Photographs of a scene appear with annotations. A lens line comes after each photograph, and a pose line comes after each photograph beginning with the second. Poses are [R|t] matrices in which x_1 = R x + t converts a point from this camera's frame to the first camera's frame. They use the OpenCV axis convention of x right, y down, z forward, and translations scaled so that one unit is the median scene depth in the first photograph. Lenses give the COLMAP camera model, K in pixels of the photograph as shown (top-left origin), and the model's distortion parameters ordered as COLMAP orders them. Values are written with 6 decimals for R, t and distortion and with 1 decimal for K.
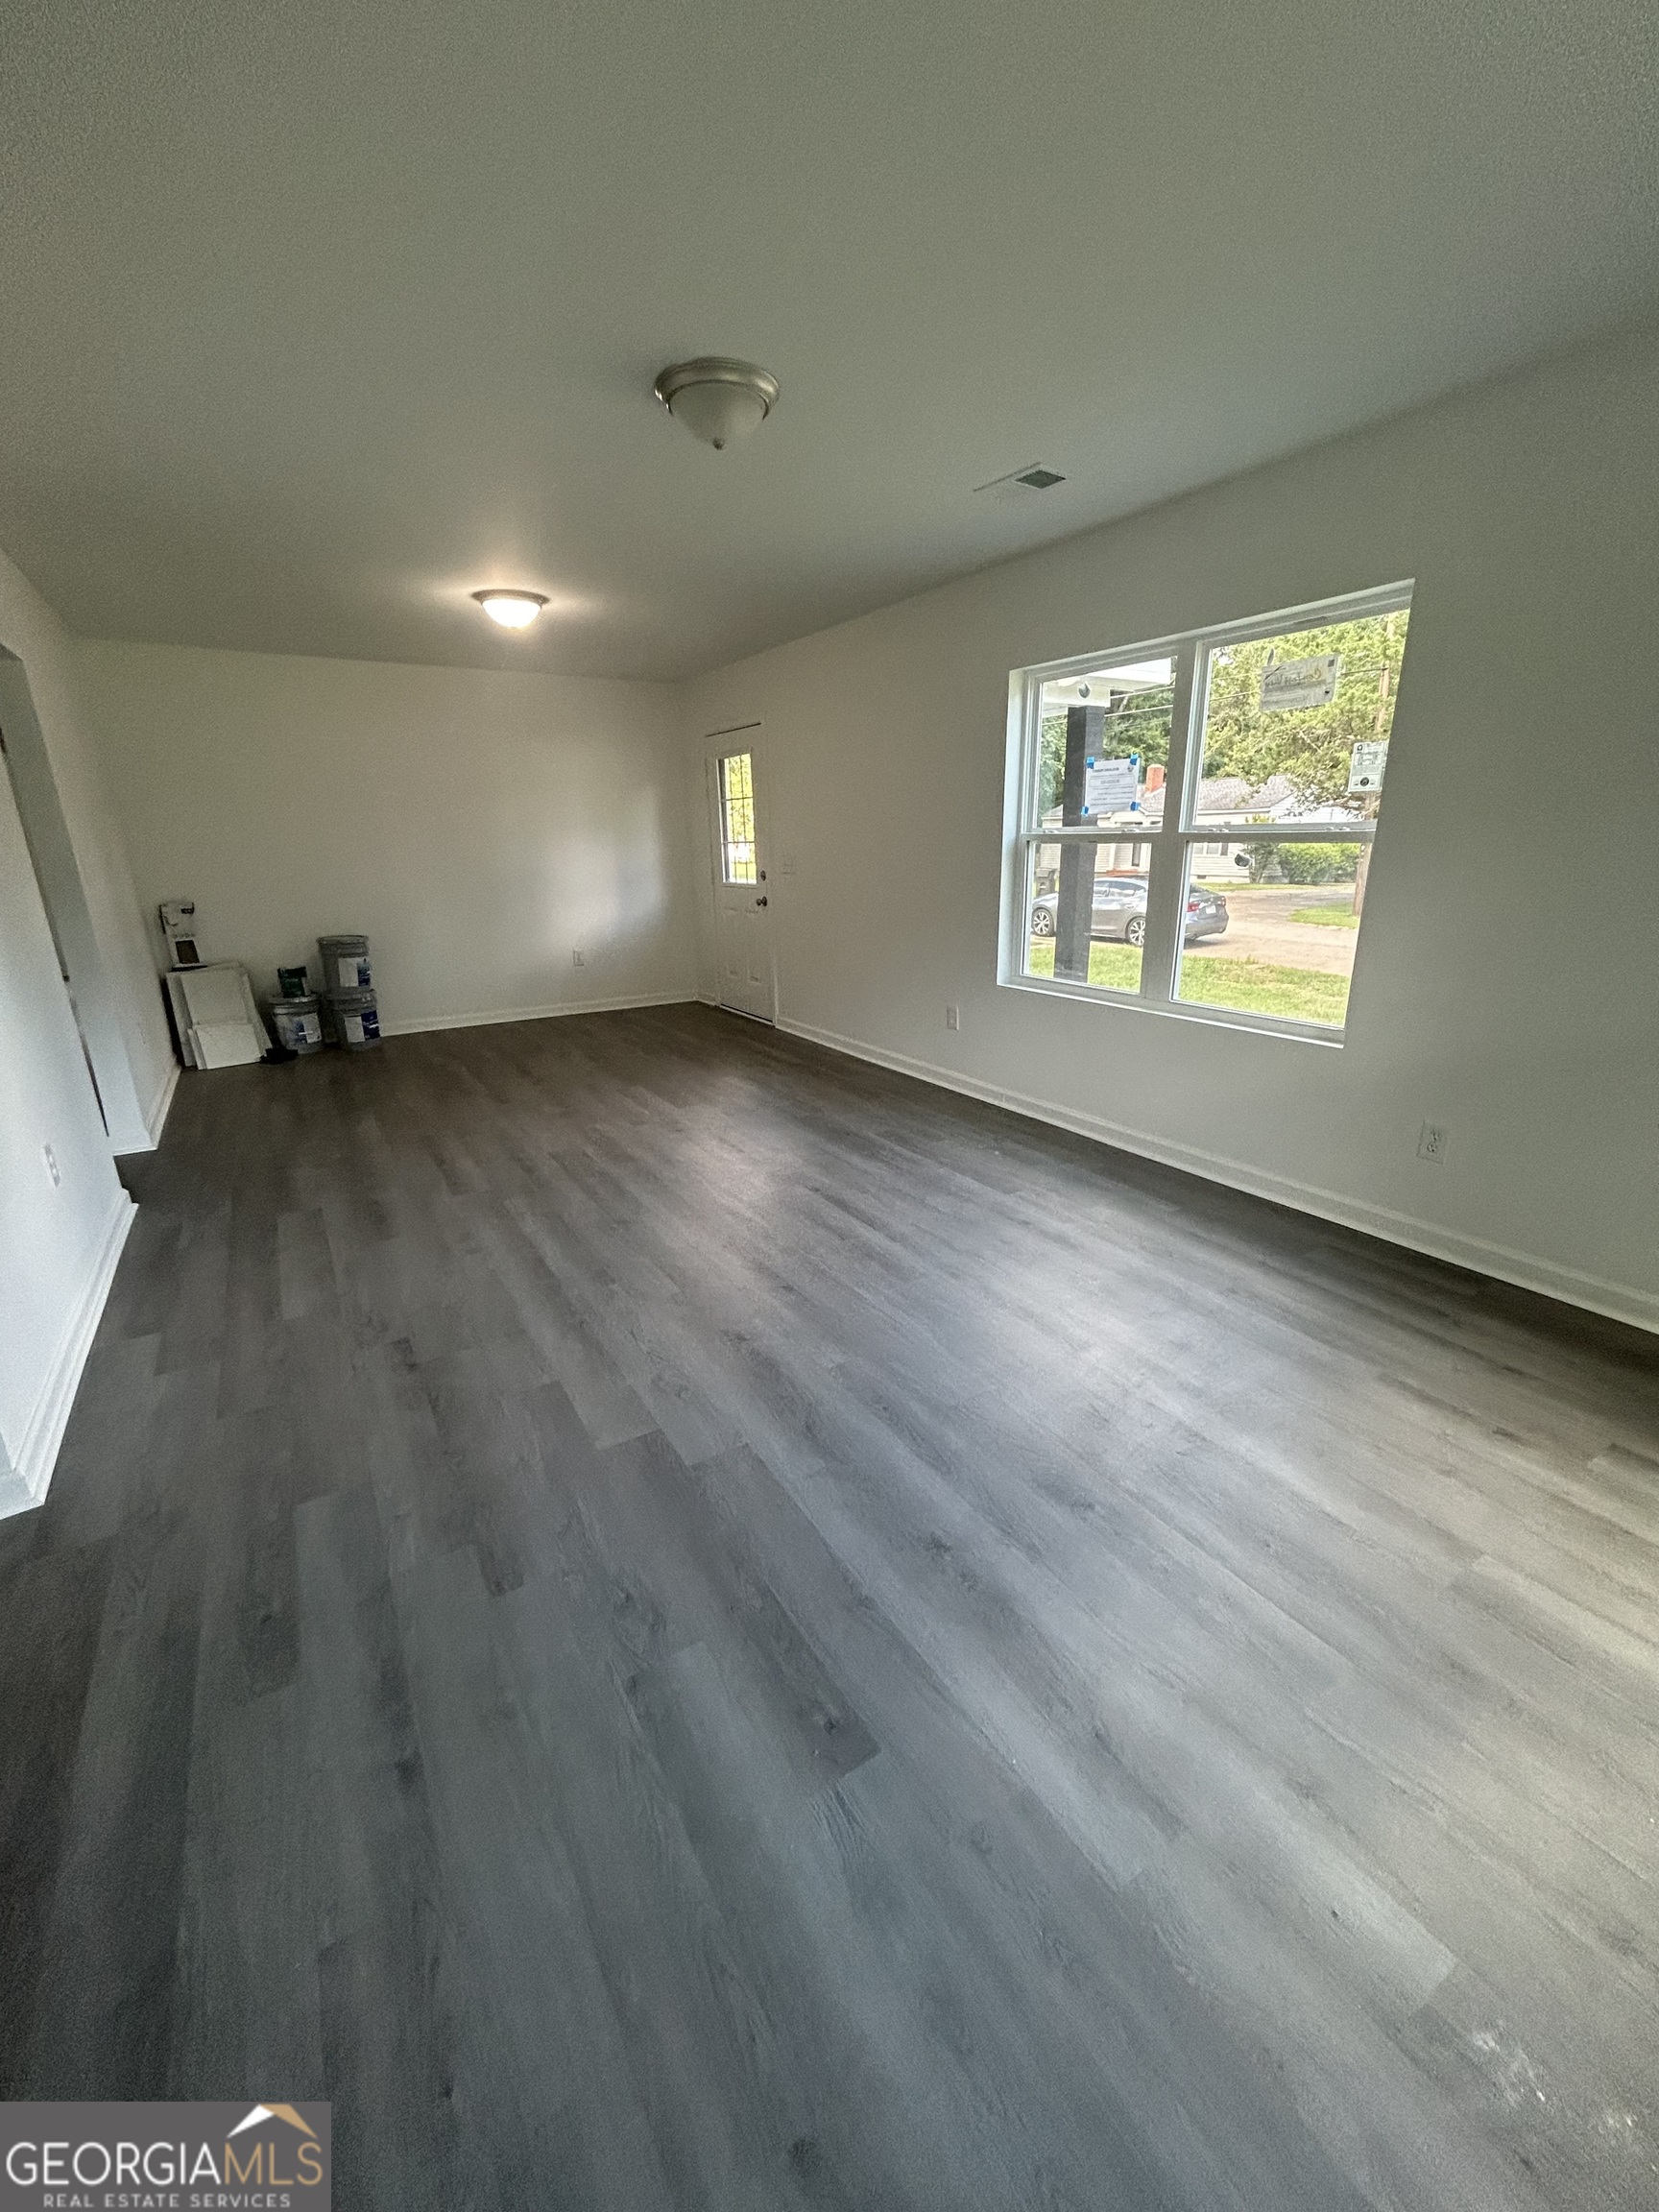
lens RADIAL K [[890.0, 0, 832.9], [0, 890.0, 1101.4], [0, 0, 1]] dist [-0.000654, 0.000702]
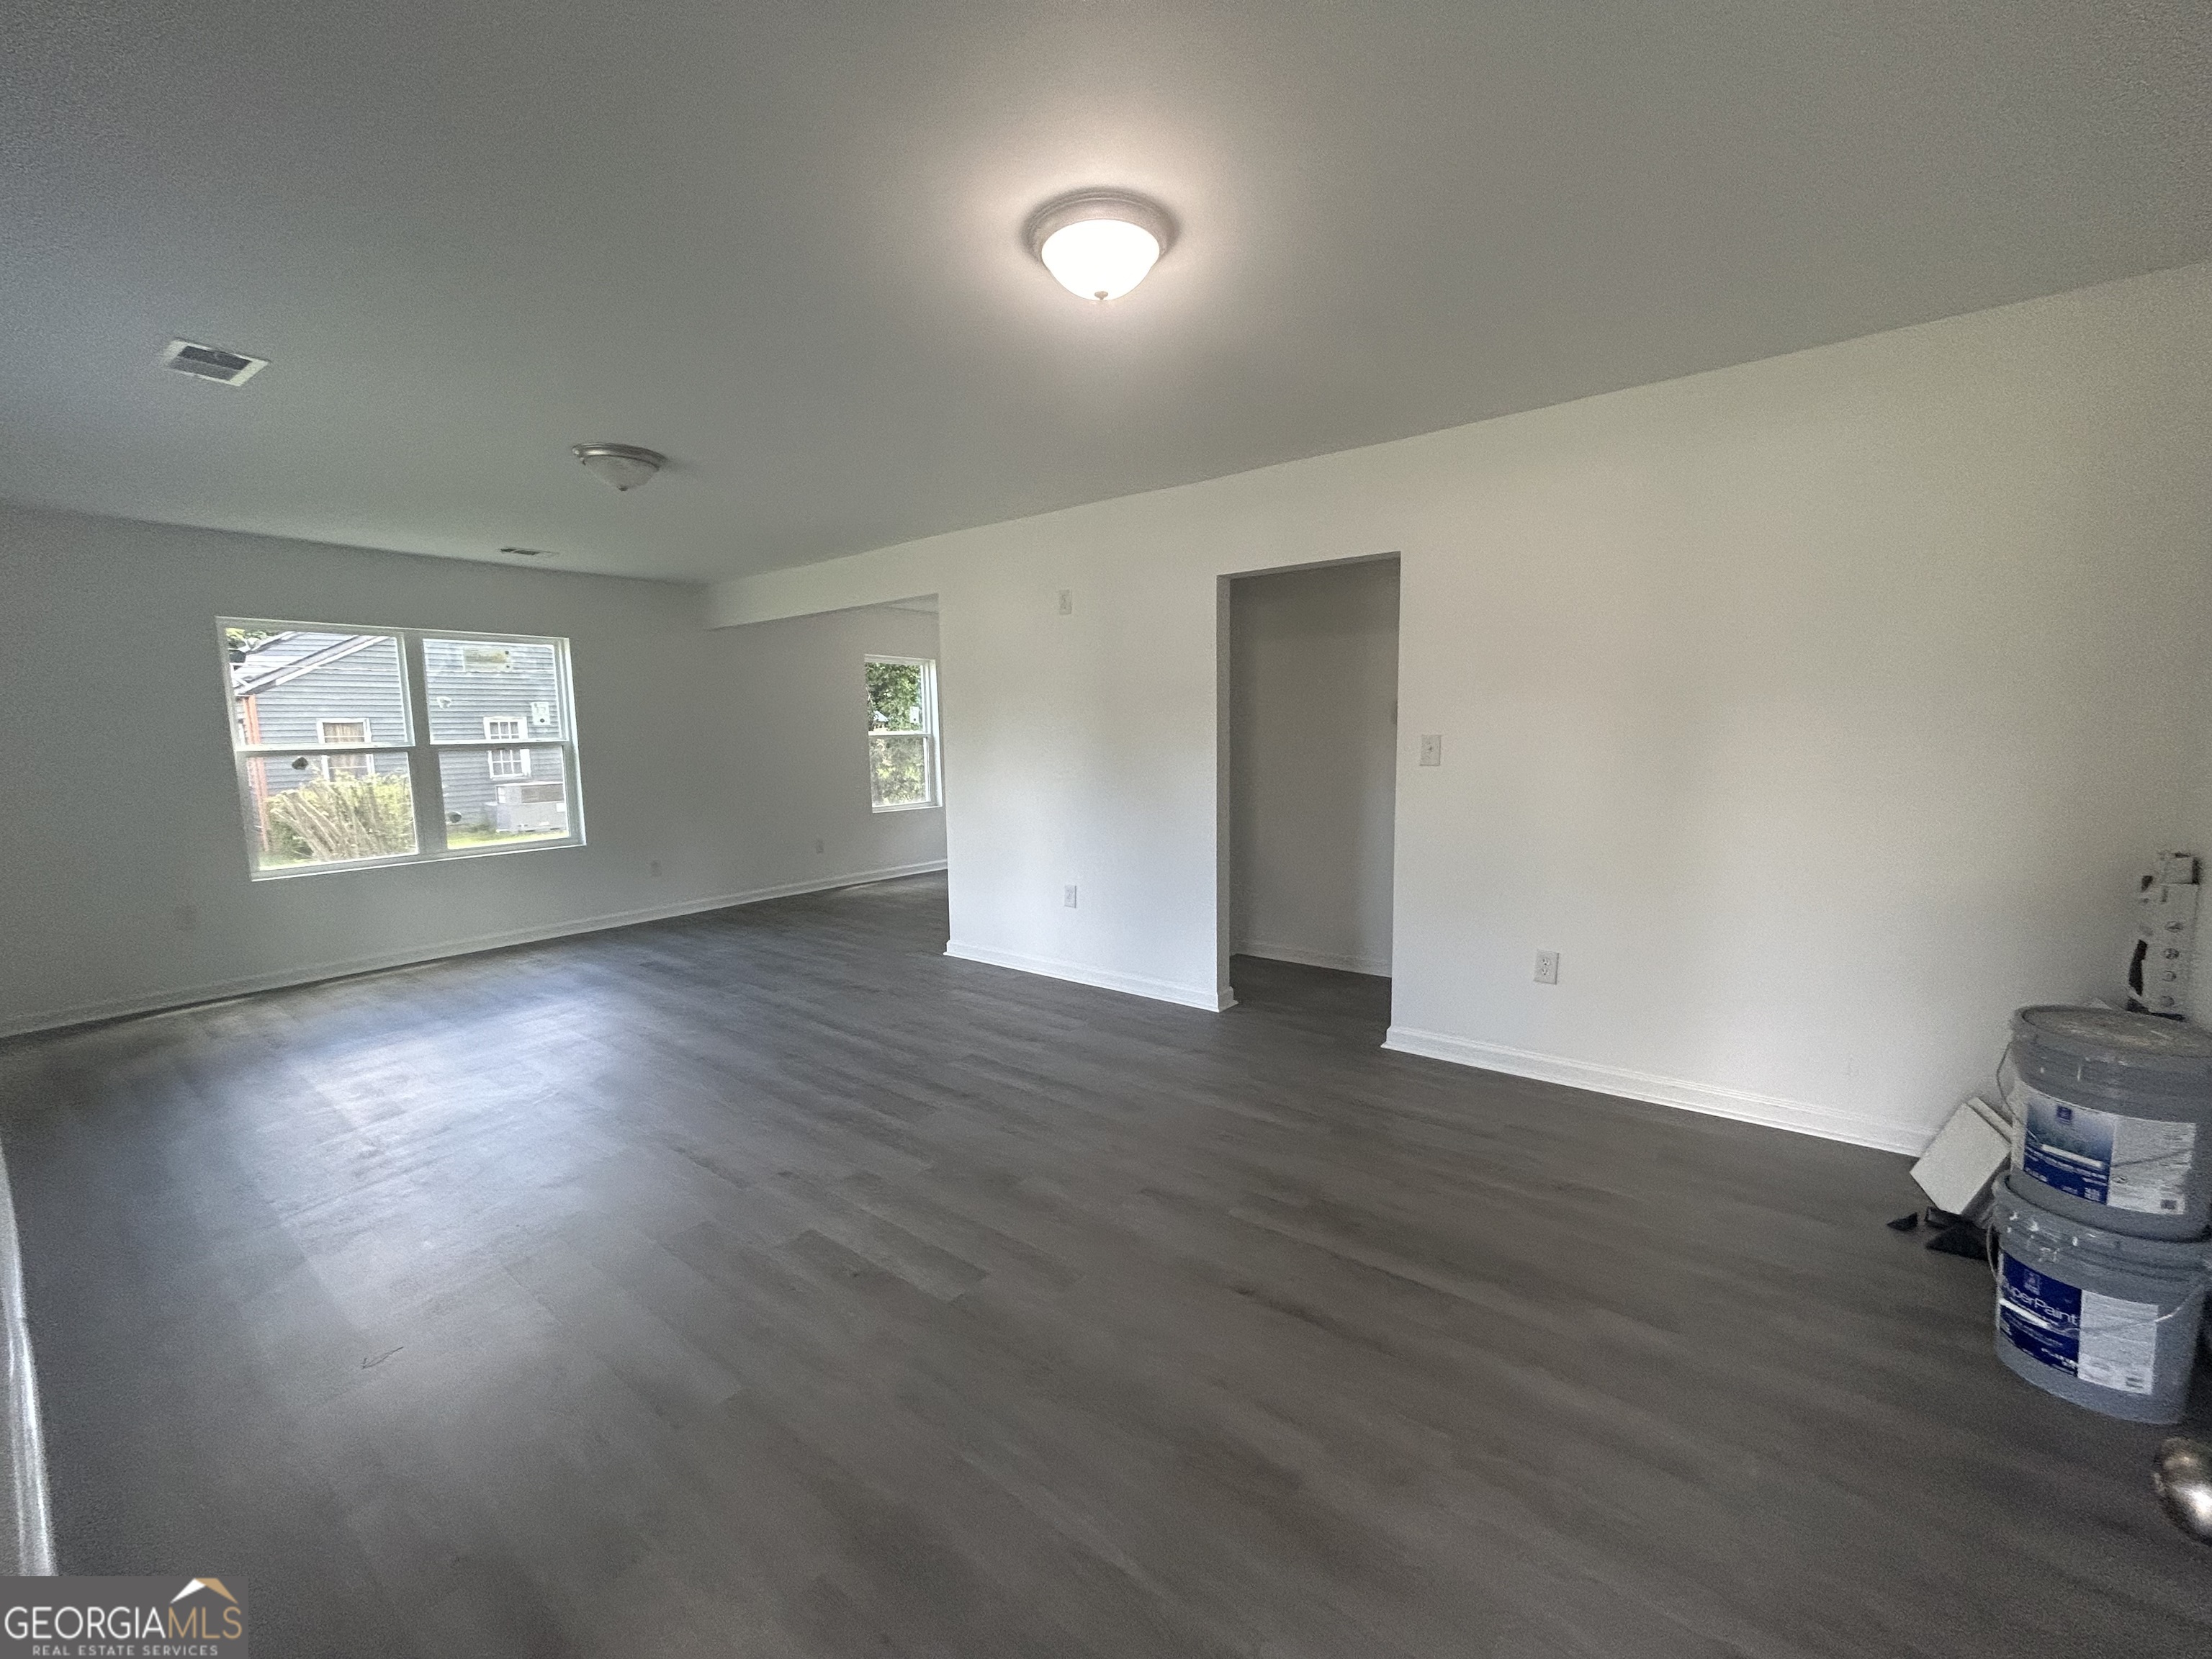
lens RADIAL K [[890.0, 0, 1104.7], [0, 890.0, 826.3], [0, 0, 1]] dist [-0.000654, 0.000702]
pose [[-0.937728, 0.073337, -0.339540, -0.212608], [-0.066274, 0.921734, 0.382119, -0.526798], [0.340989, 0.380826, -0.859475, 1.730228]]
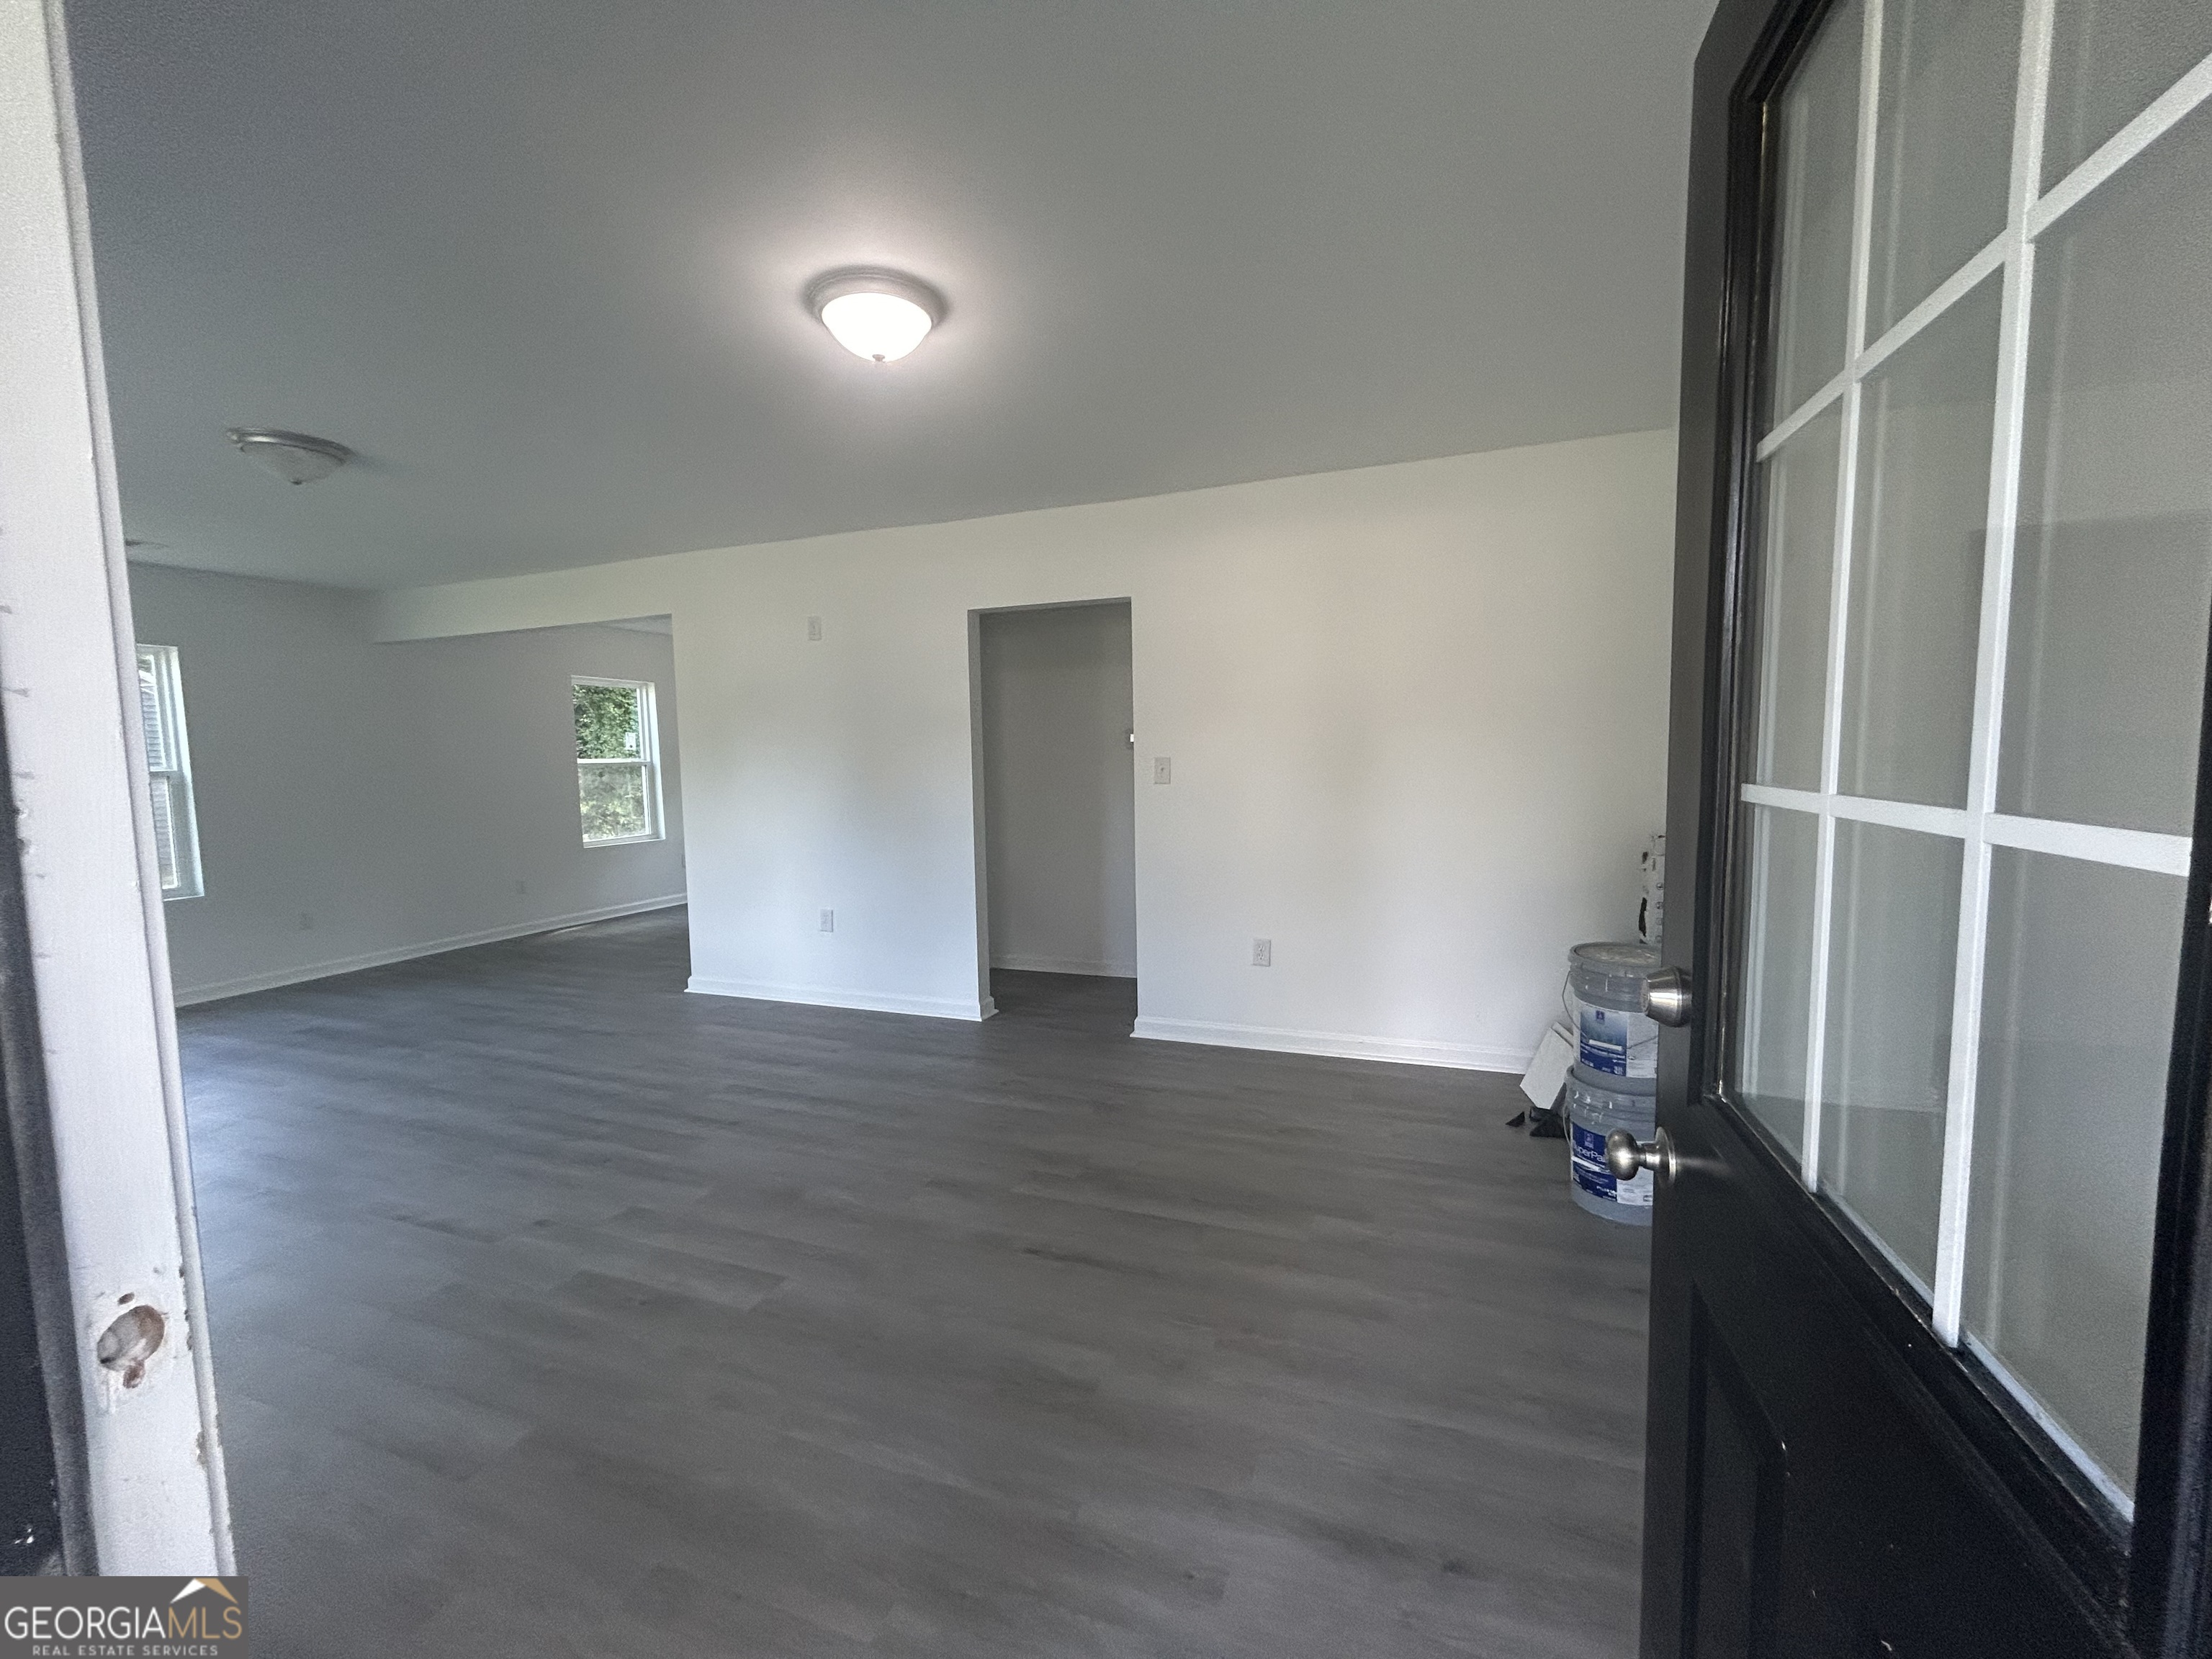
lens RADIAL K [[890.0, 0, 1098.9], [0, 890.0, 827.1], [0, 0, 1]] dist [-0.000654, 0.000702]
pose [[-0.795866, 0.085481, -0.599408, -0.150172], [-0.141675, 0.936209, 0.321621, -0.535346], [0.588664, 0.340889, -0.732987, 1.774989]]
